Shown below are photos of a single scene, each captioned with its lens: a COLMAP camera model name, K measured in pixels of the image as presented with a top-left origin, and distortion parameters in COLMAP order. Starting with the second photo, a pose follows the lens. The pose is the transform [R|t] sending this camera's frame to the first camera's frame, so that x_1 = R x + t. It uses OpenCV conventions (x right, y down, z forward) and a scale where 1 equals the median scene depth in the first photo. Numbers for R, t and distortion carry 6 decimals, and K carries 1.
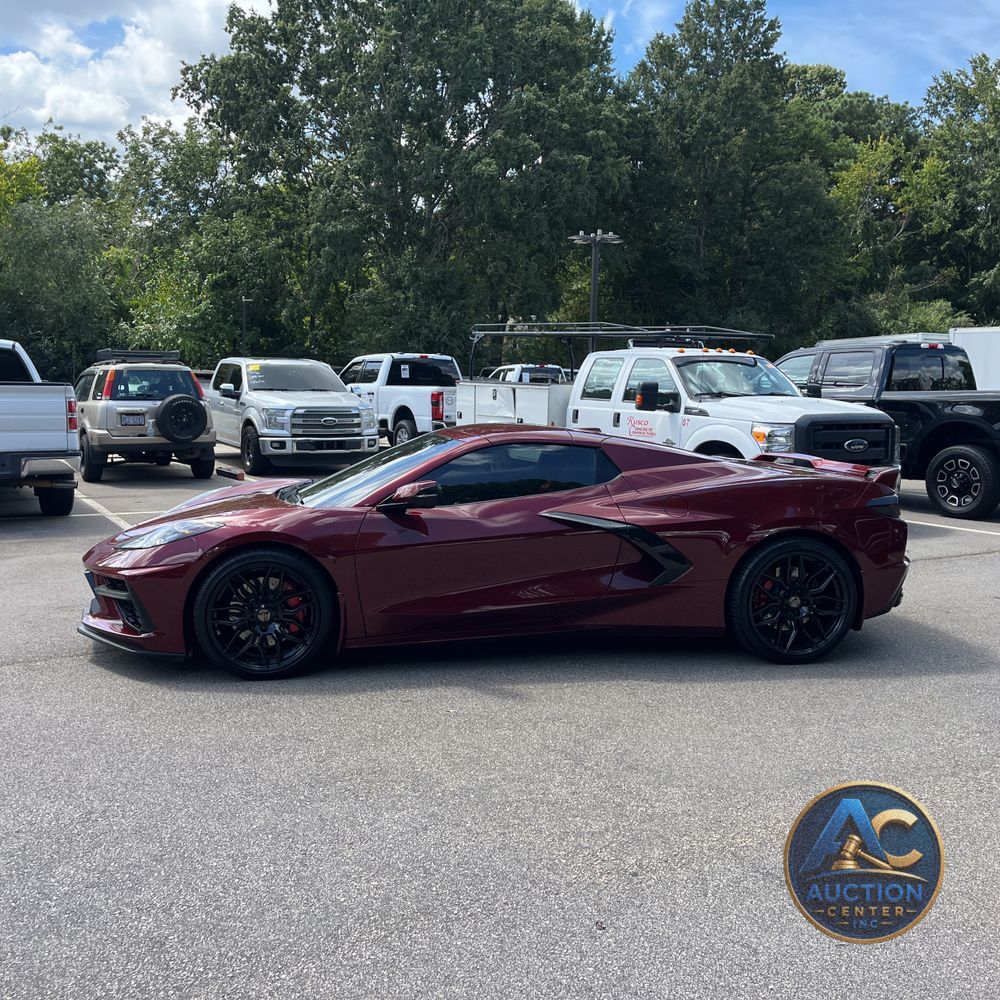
lens RADIAL K [[993.7, 0, 483.9], [0, 993.7, 524.6], [0, 0, 1]] dist [0.030785, -0.030534]
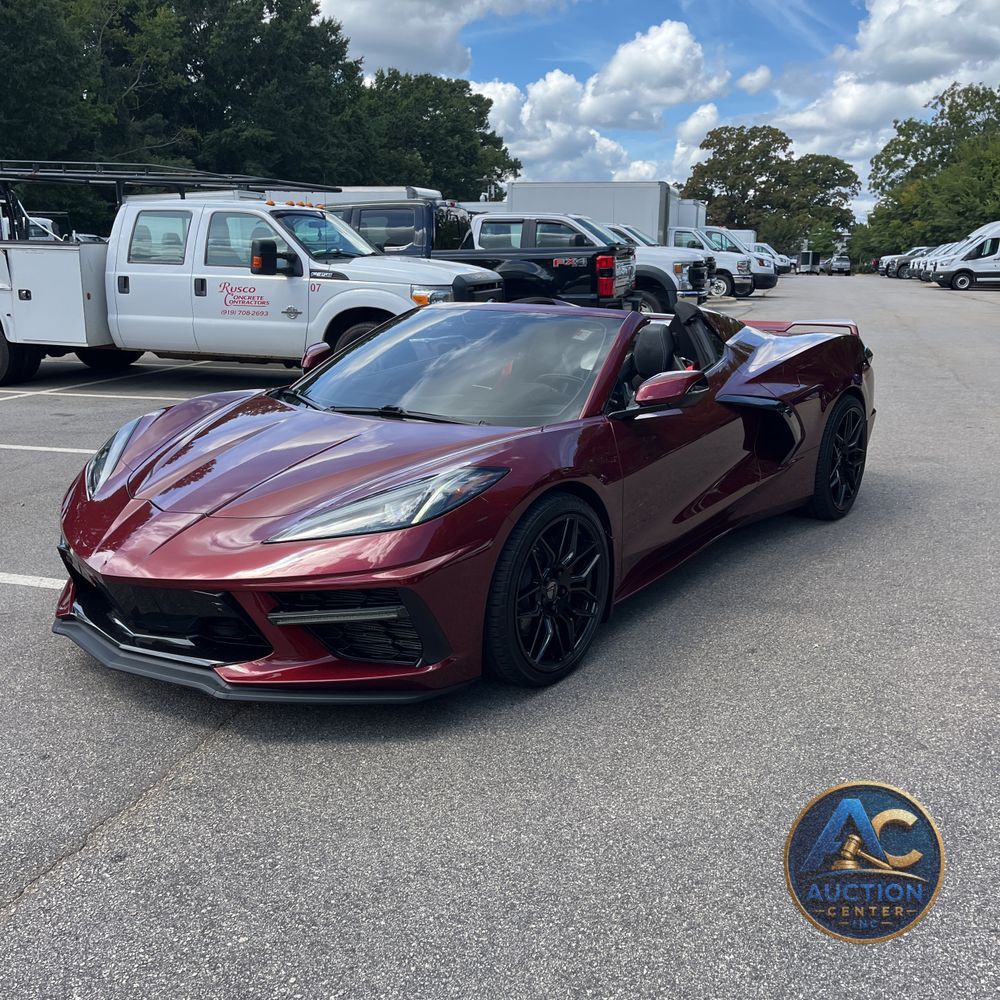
lens RADIAL K [[1031.8, 0, 478.0], [0, 1031.8, 480.4], [0, 0, 1]] dist [0.022377, -0.012769]
pose [[0.719954, -0.161319, 0.675013, -0.226197], [0.103301, 0.986685, 0.125626, -0.023920], [-0.686291, -0.020715, 0.727032, 0.164225]]
